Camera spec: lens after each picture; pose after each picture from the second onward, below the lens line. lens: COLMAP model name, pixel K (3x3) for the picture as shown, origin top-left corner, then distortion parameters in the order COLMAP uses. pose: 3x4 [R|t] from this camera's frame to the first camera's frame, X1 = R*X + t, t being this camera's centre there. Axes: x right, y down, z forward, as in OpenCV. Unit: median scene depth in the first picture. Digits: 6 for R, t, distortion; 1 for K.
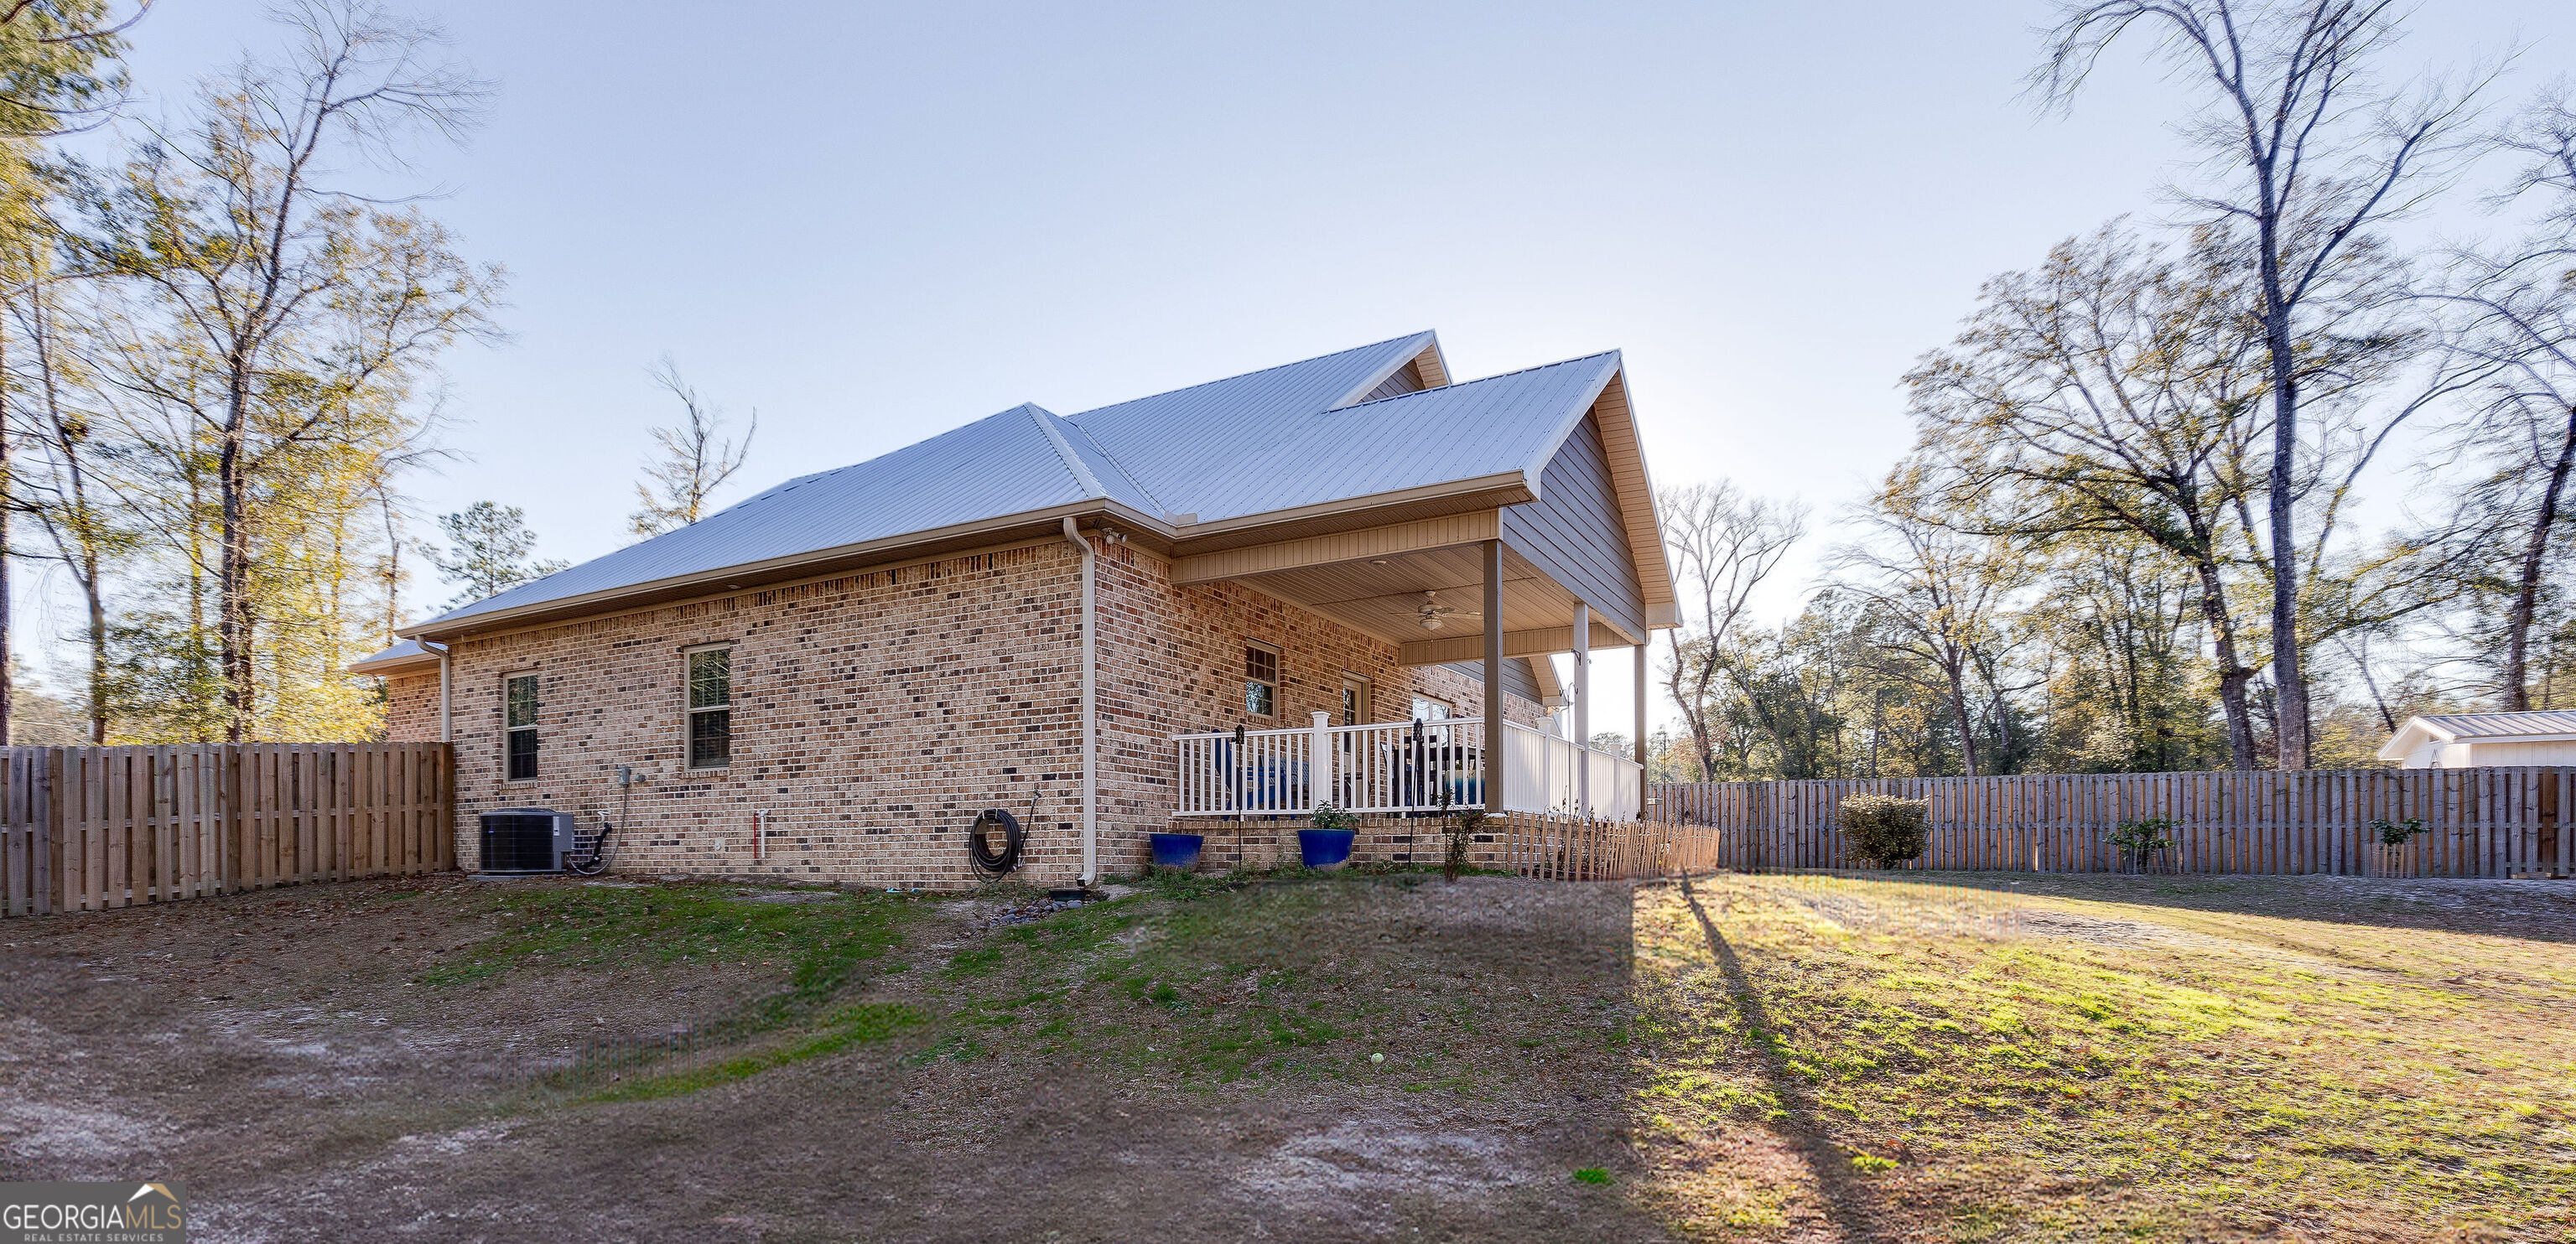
lens RADIAL K [[1253.4, 0, 1288.0], [0, 1253.4, 622.0], [0, 0, 1]] dist [-0.000758, -0.000088]
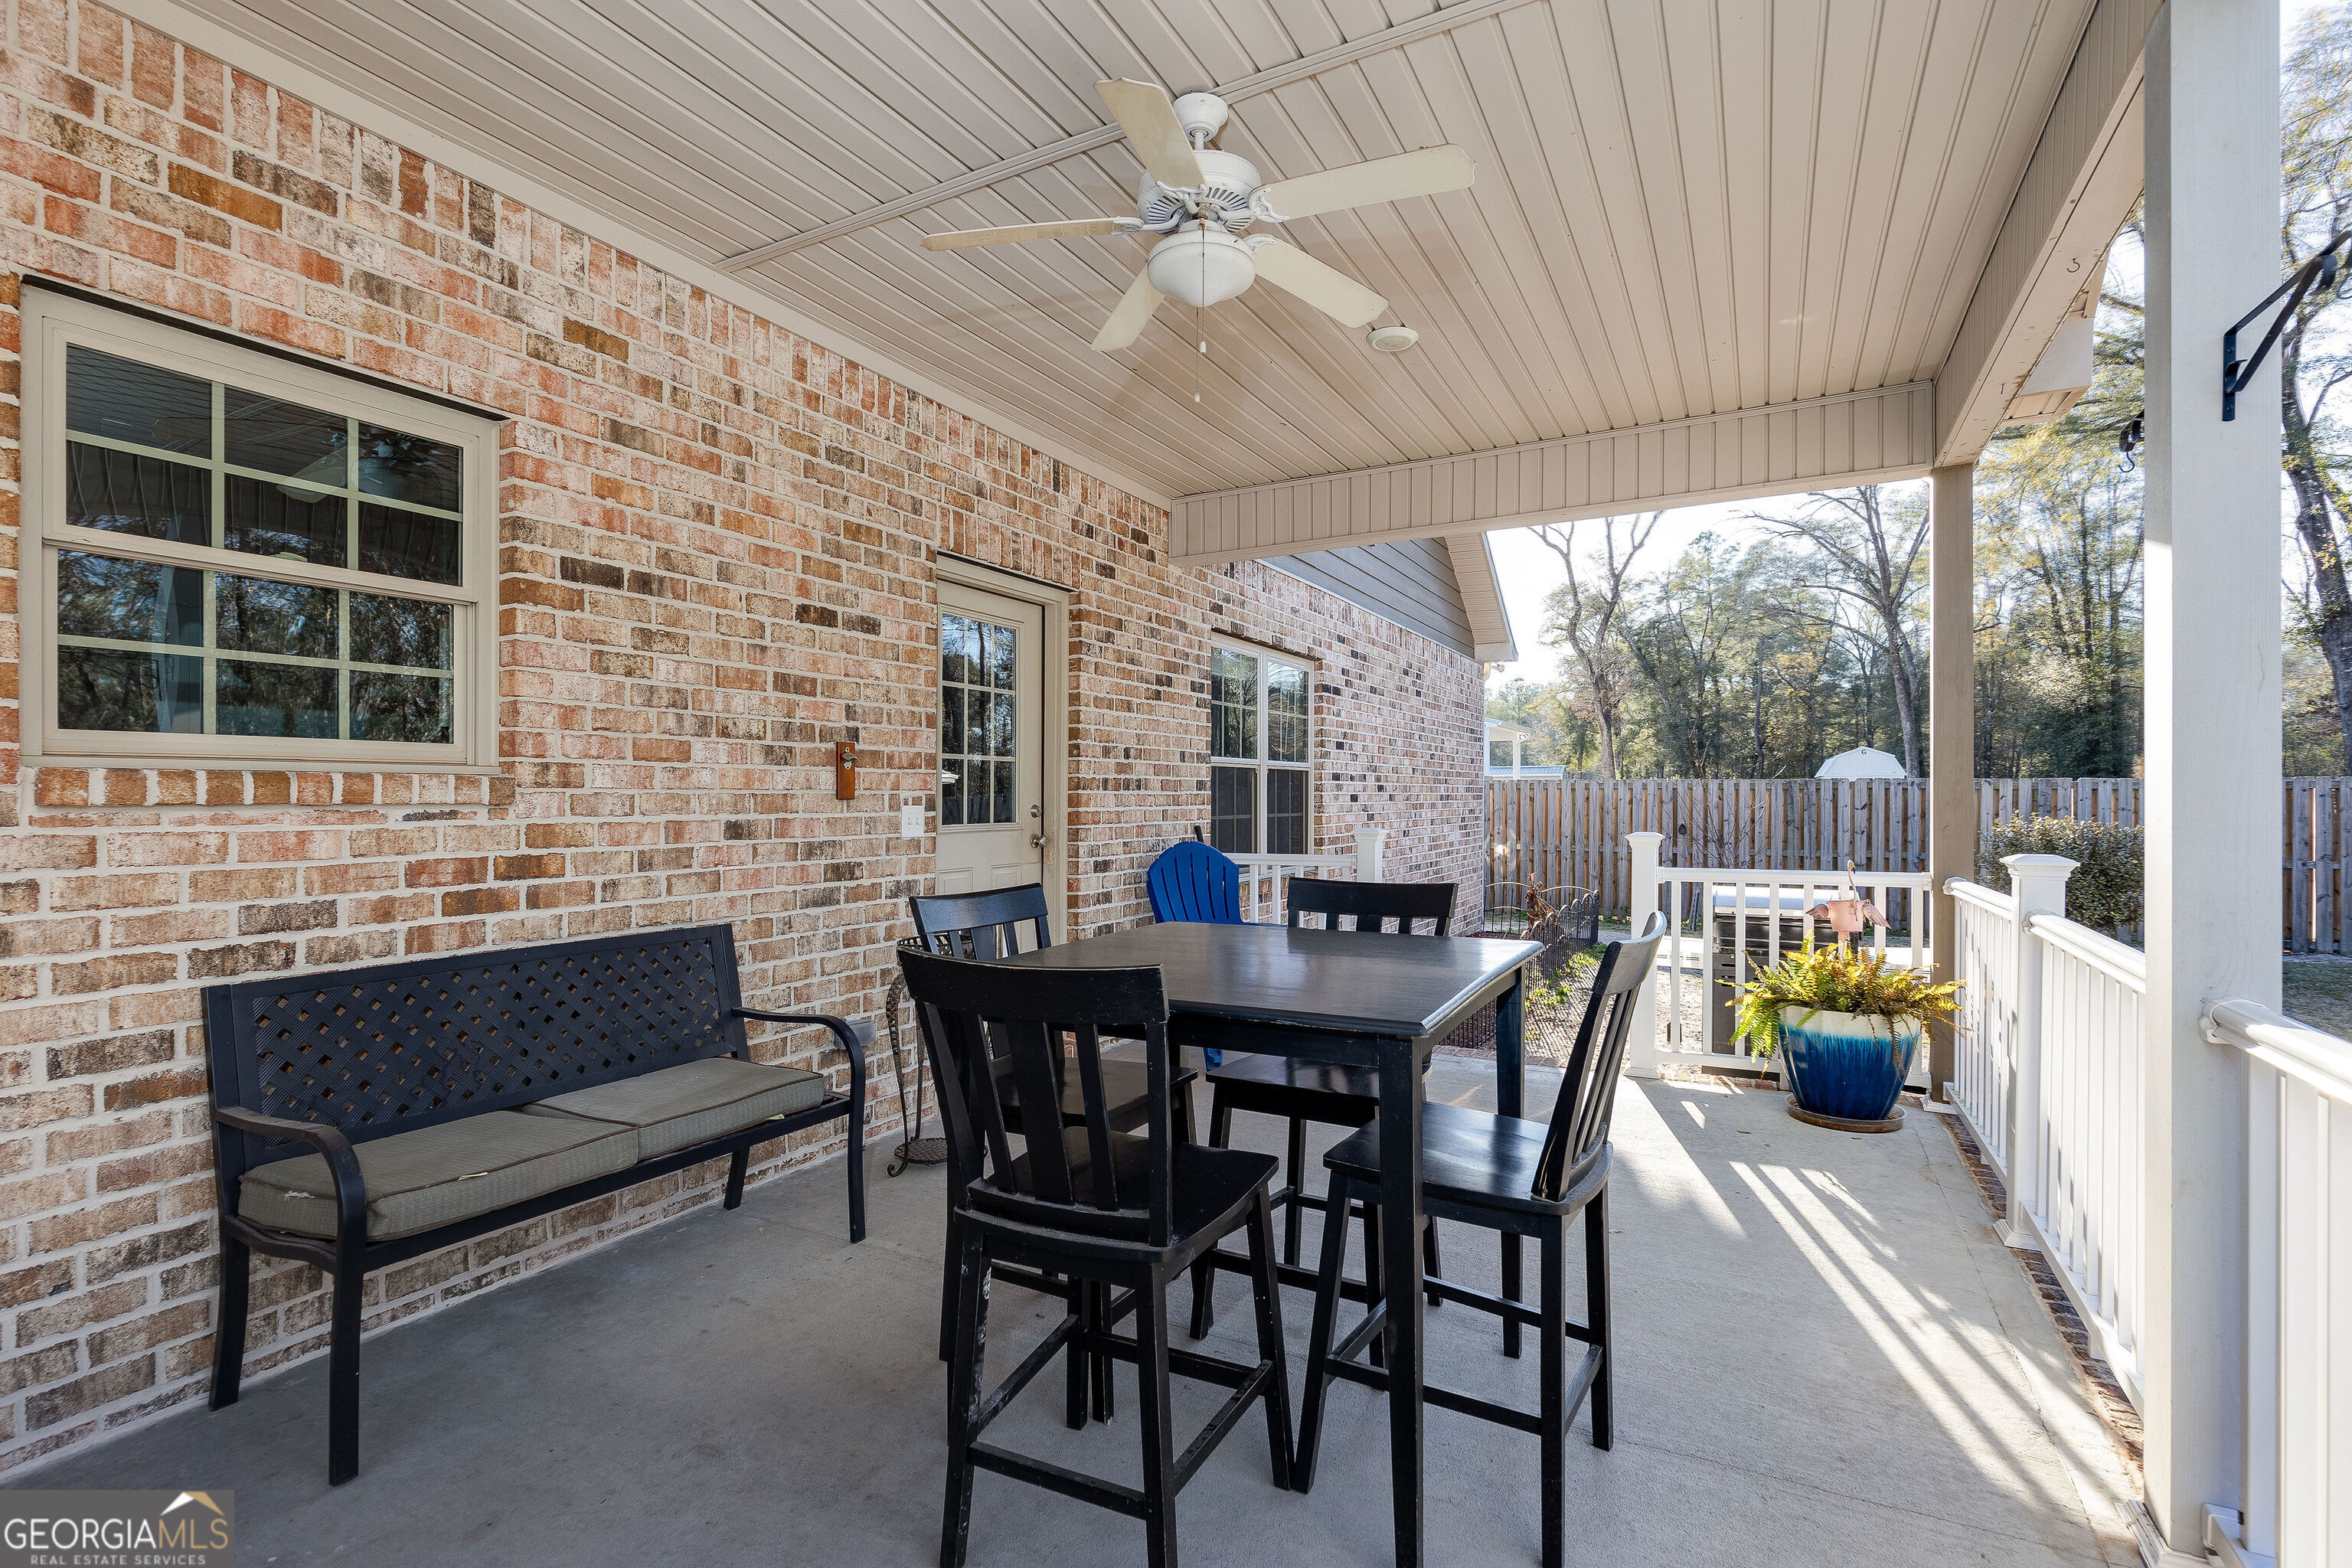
lens RADIAL K [[1126.3, 0, 1176.0], [0, 1126.3, 784.0], [0, 0, 1]] dist [-0.001792, -0.000672]
pose [[0.999985, -0.002663, 0.004706, 0.018385], [0.001760, 0.983247, 0.182270, 0.008089], [-0.005112, -0.182259, 0.983237, 0.138282]]
